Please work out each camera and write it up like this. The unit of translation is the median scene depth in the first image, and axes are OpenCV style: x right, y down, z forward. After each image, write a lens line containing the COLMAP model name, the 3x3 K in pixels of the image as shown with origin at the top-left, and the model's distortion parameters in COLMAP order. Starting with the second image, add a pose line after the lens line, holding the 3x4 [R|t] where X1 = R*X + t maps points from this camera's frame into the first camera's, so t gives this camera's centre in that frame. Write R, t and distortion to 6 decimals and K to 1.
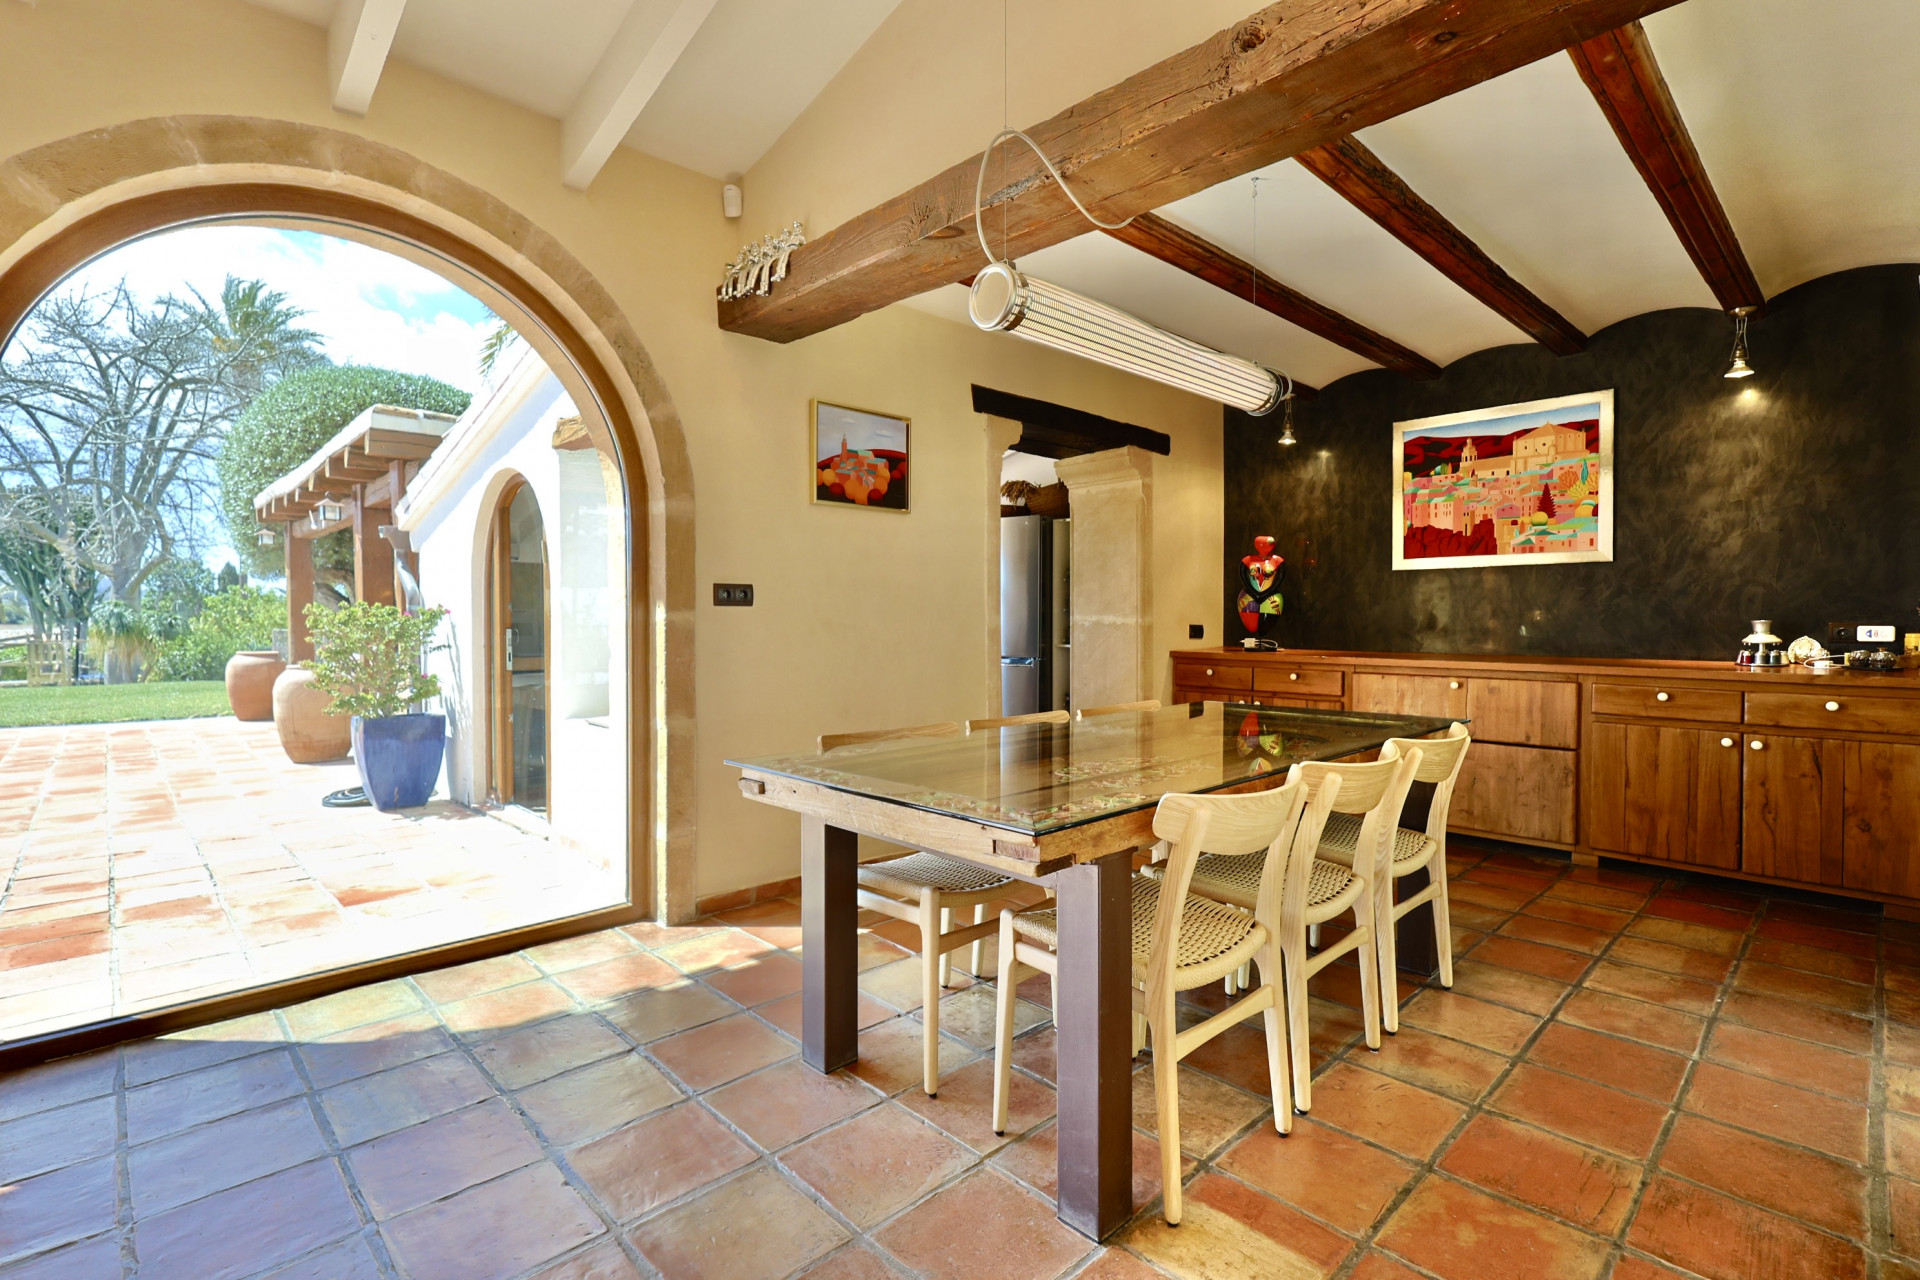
lens RADIAL K [[848.0, 0, 961.3], [0, 848.0, 634.0], [0, 0, 1]] dist [0.000652, -0.000087]
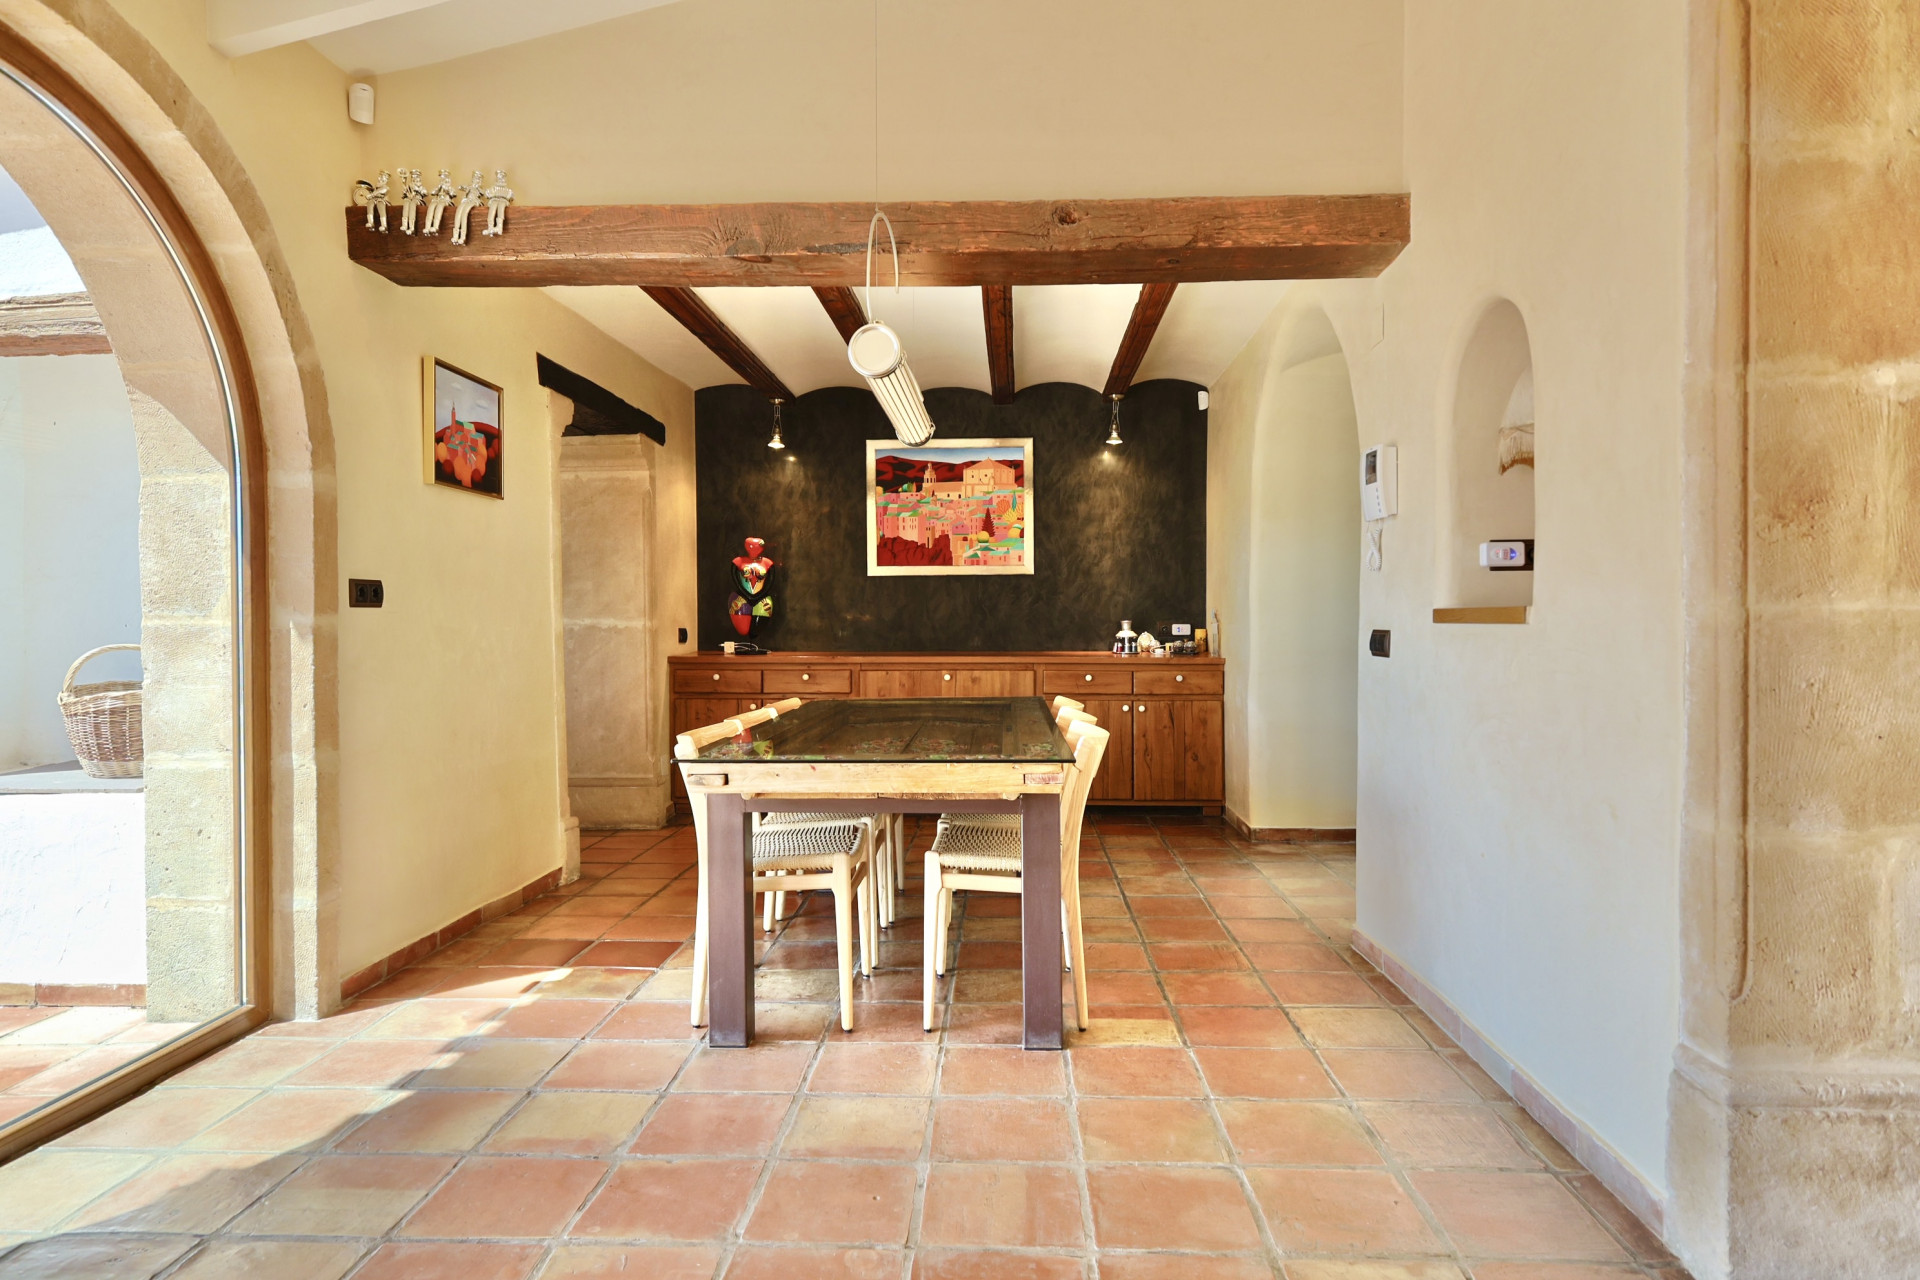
lens RADIAL K [[1007.7, 0, 960.3], [0, 1007.7, 635.0], [0, 0, 1]] dist [-0.000455, -0.000582]
pose [[0.752597, -0.013352, 0.658346, -0.323816], [0.017078, 0.999854, 0.000756, 0.001360], [-0.658260, 0.010675, 0.752715, -0.056744]]
